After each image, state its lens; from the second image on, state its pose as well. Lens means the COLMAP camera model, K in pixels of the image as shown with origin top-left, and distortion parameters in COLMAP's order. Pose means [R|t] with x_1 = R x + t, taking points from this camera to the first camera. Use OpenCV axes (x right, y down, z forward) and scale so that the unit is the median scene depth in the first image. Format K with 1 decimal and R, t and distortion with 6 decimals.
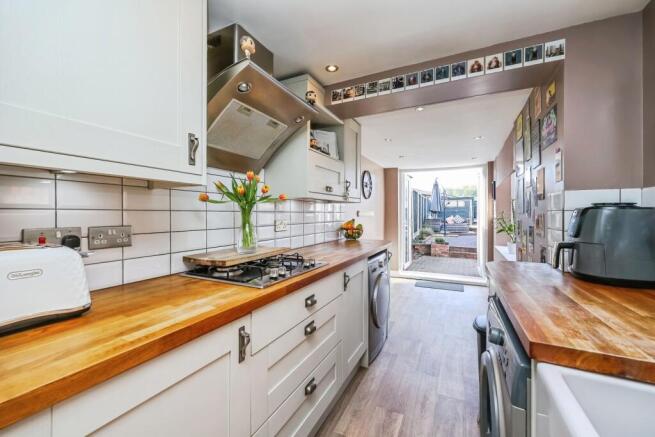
lens RADIAL K [[269.3, 0, 328.7], [0, 269.3, 217.1], [0, 0, 1]] dist [0.004095, 0.000464]
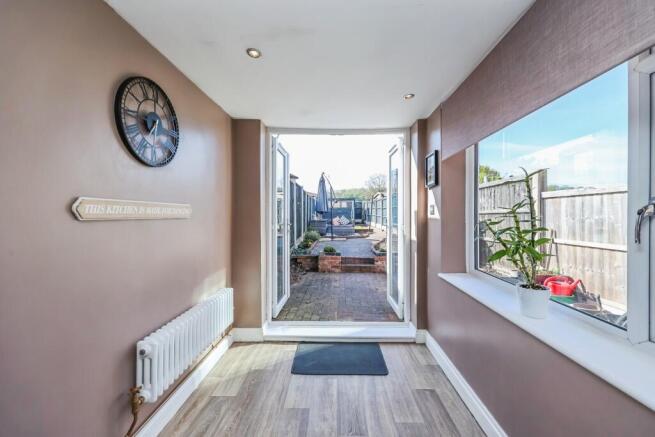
lens RADIAL K [[269.3, 0, 328.7], [0, 269.3, 217.1], [0, 0, 1]] dist [0.004095, 0.000464]
pose [[0.916136, 0.001403, 0.400865, 0.102385], [-0.000188, 0.999995, -0.003072, -0.000782], [-0.400867, 0.002739, 0.916132, 0.290986]]
